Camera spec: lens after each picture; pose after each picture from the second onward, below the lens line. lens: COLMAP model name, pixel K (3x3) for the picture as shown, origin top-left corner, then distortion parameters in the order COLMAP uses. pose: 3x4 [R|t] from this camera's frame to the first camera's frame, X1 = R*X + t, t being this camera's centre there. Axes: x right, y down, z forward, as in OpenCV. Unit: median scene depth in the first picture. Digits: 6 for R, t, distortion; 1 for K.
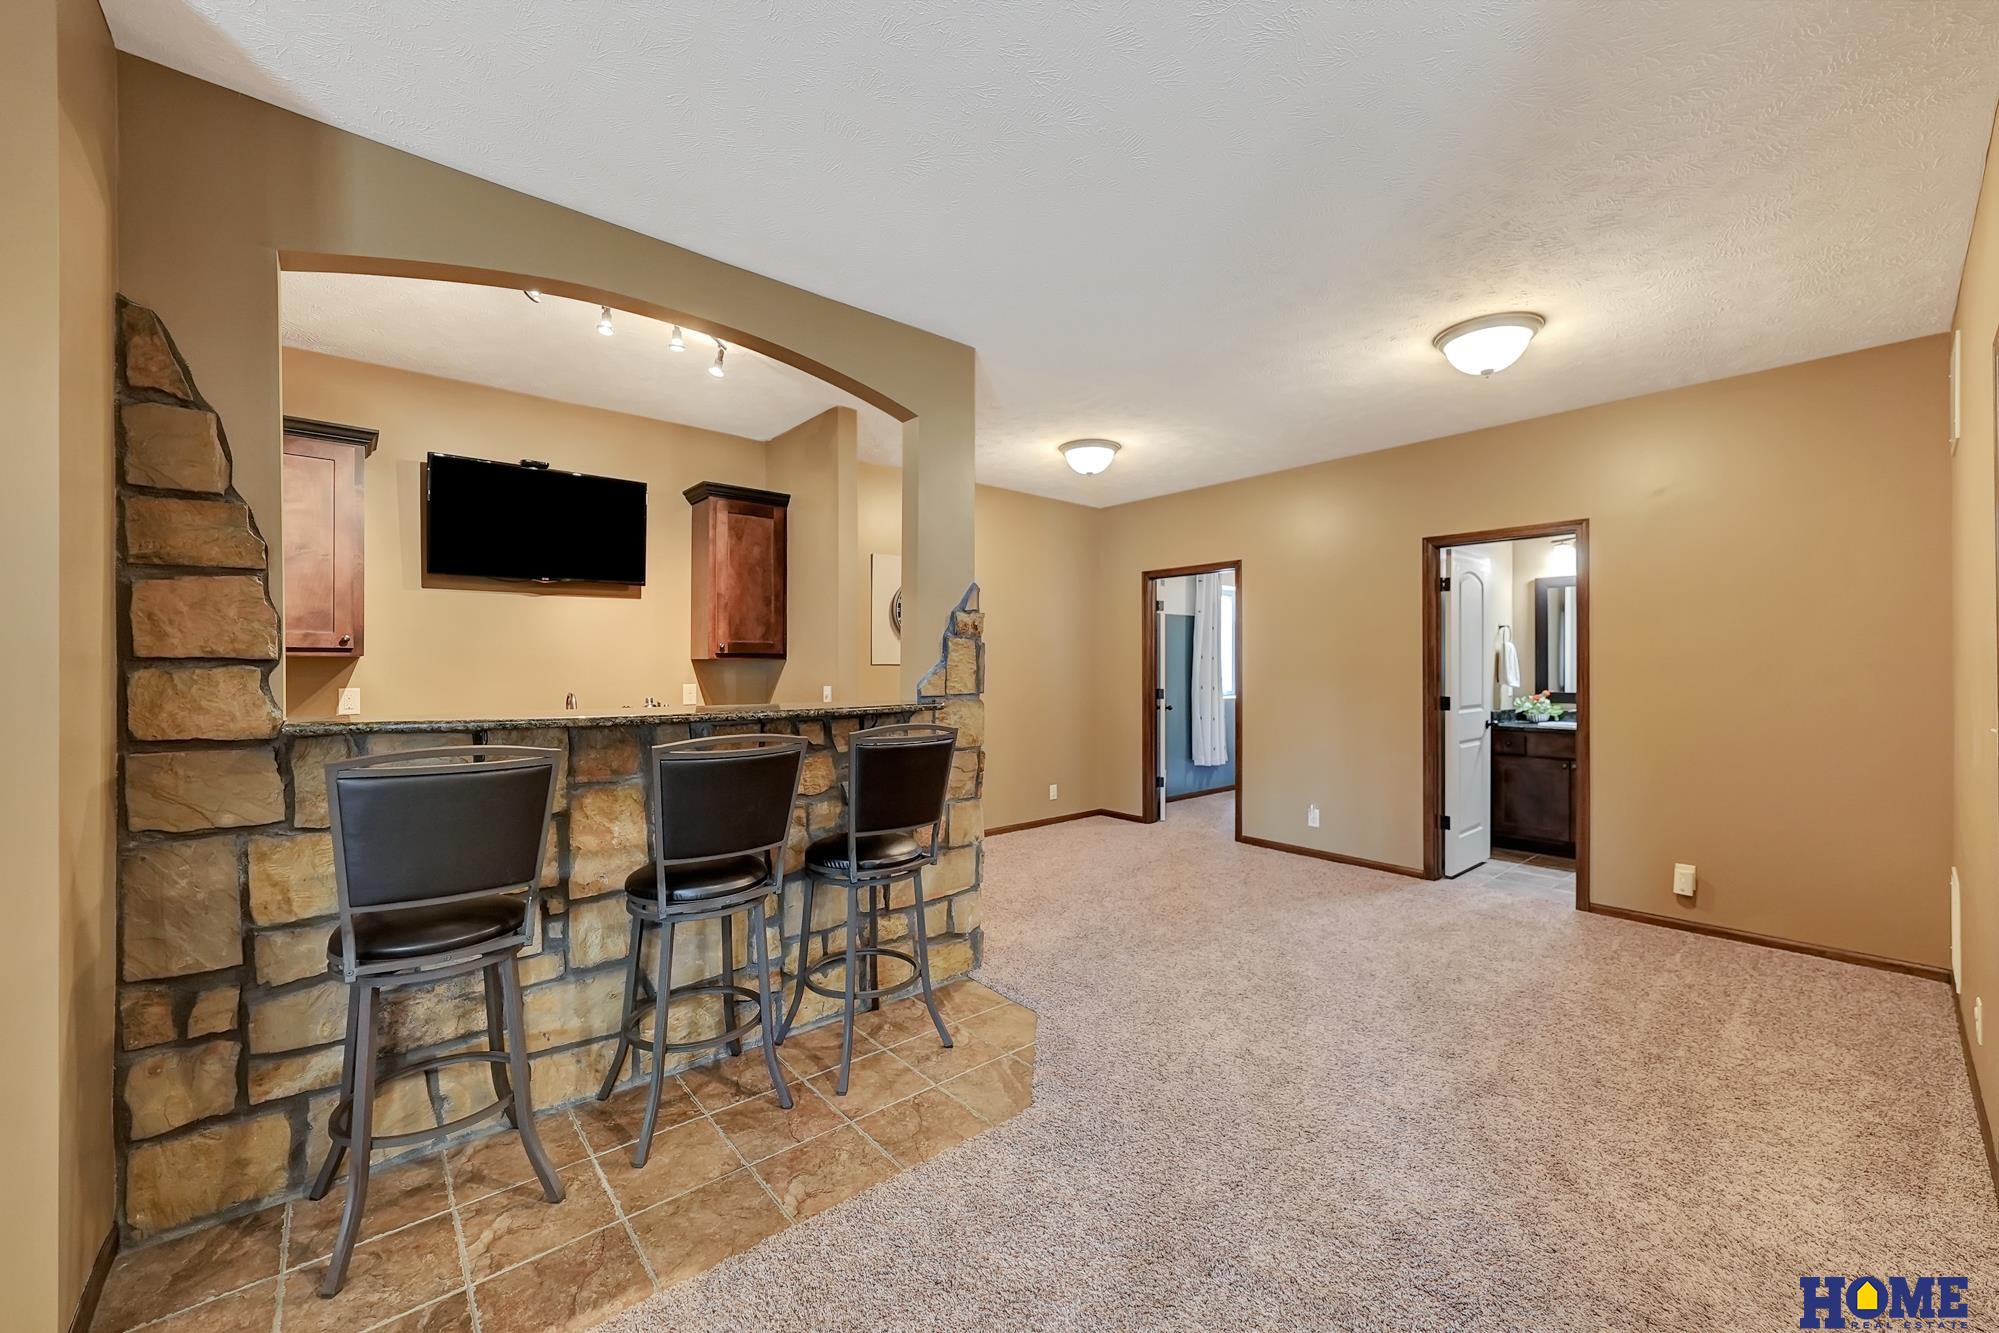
lens RADIAL K [[778.7, 0, 999.5], [0, 778.7, 666.5], [0, 0, 1]] dist [0.000981, 0.000153]
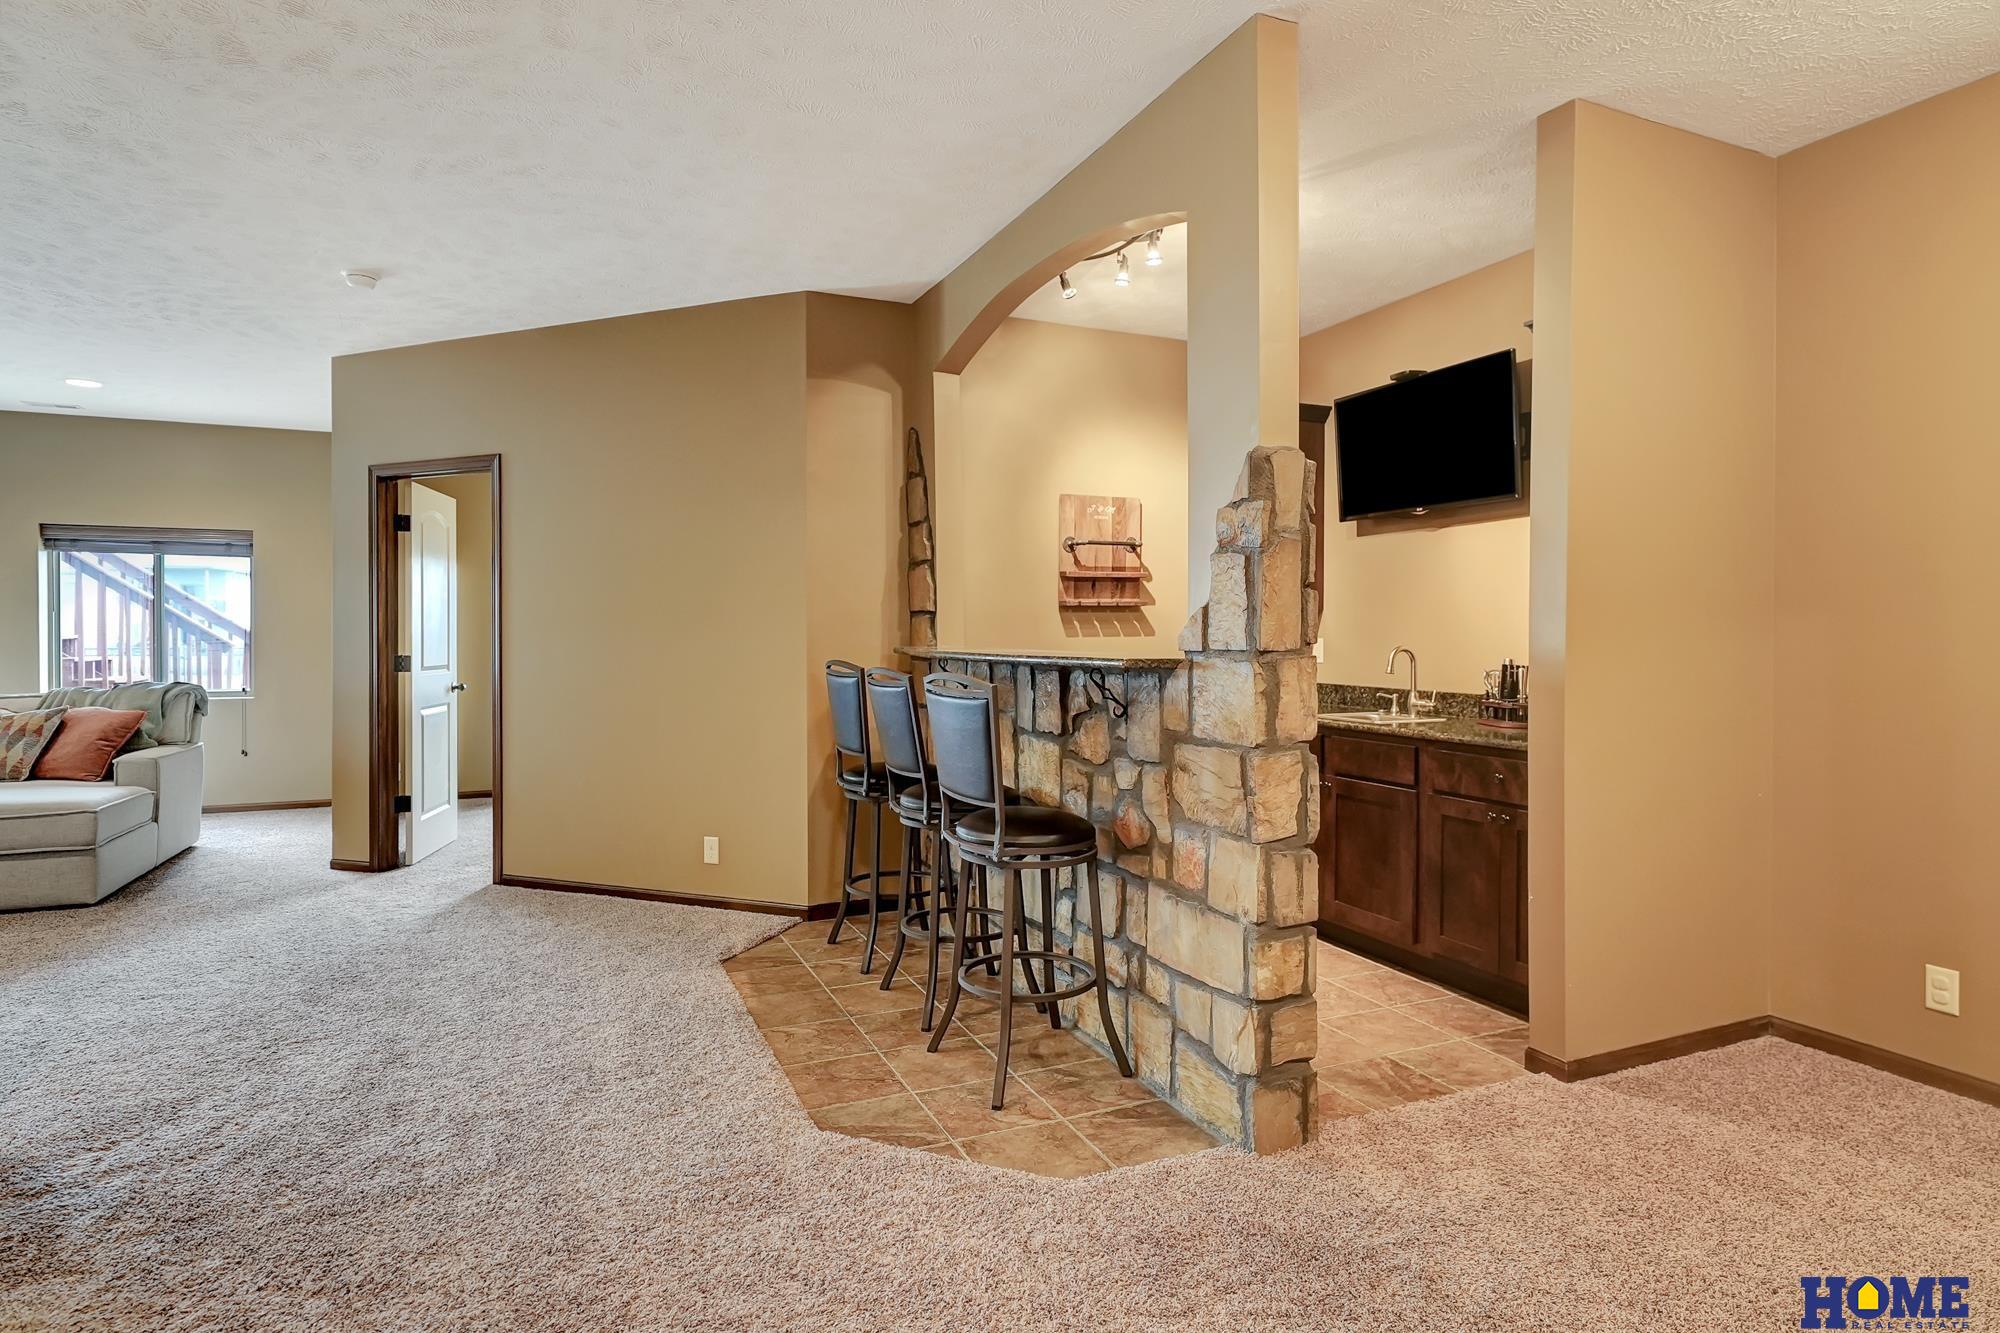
lens RADIAL K [[1070.0, 0, 999.4], [0, 1070.0, 645.0], [0, 0, 1]] dist [0.002022, 0.000795]
pose [[-0.298215, 0.008104, -0.954464, 0.413753], [-0.000021, 0.999964, 0.008497, 0.014424], [0.954499, 0.002554, -0.298204, 0.591404]]
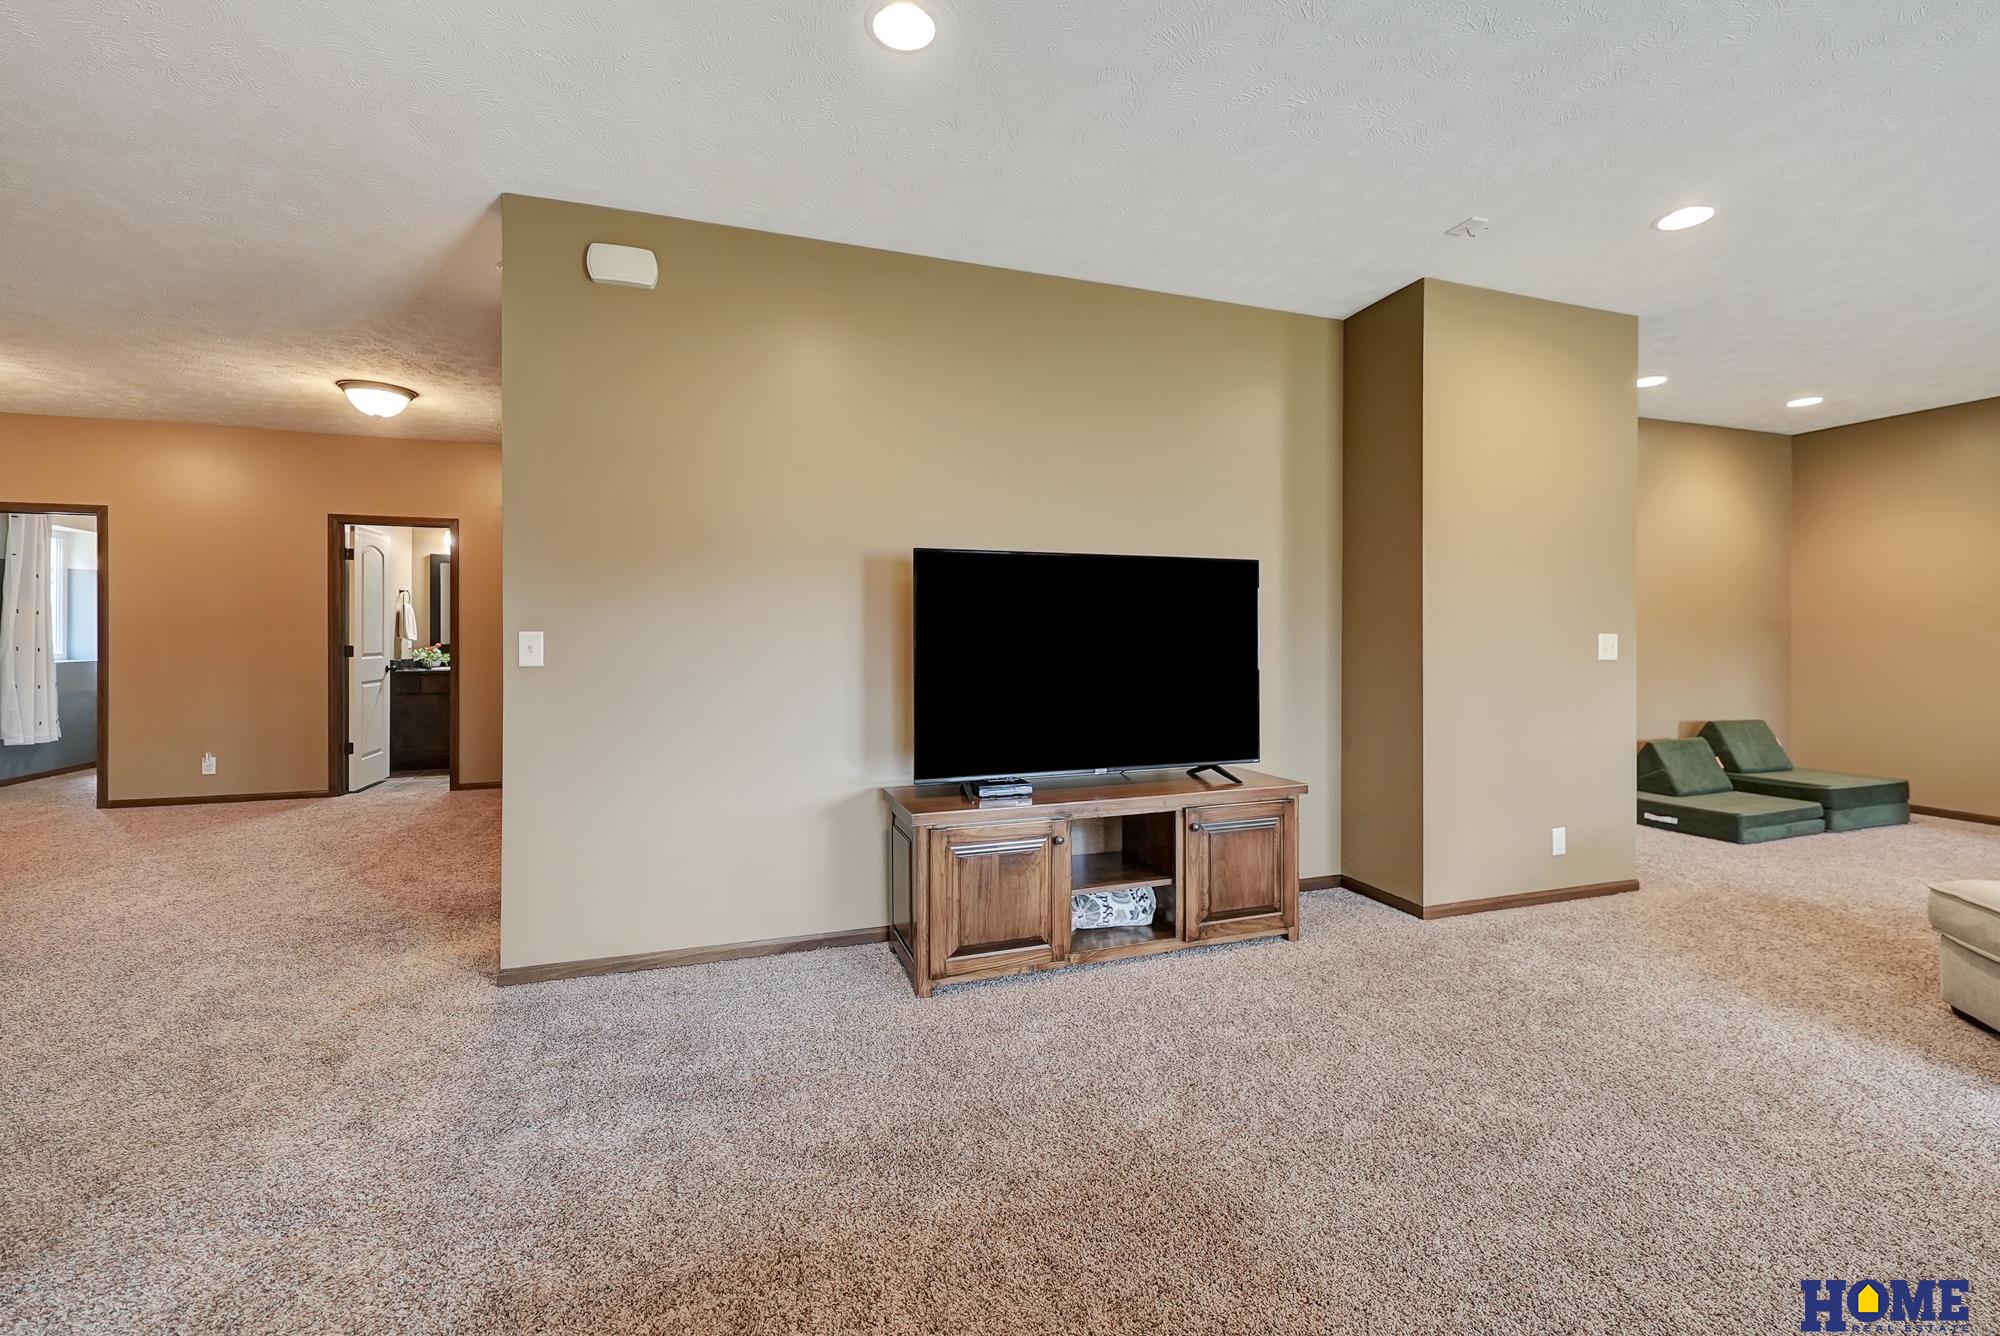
lens RADIAL K [[815.6, 0, 998.5], [0, 815.6, 633.2], [0, 0, 1]] dist [0.001869, 0.000505]
pose [[0.377111, 0.000253, 0.926168, -0.224121], [-0.000291, 1.000000, -0.000154, 0.017584], [-0.926168, -0.000211, 0.377111, -0.415539]]
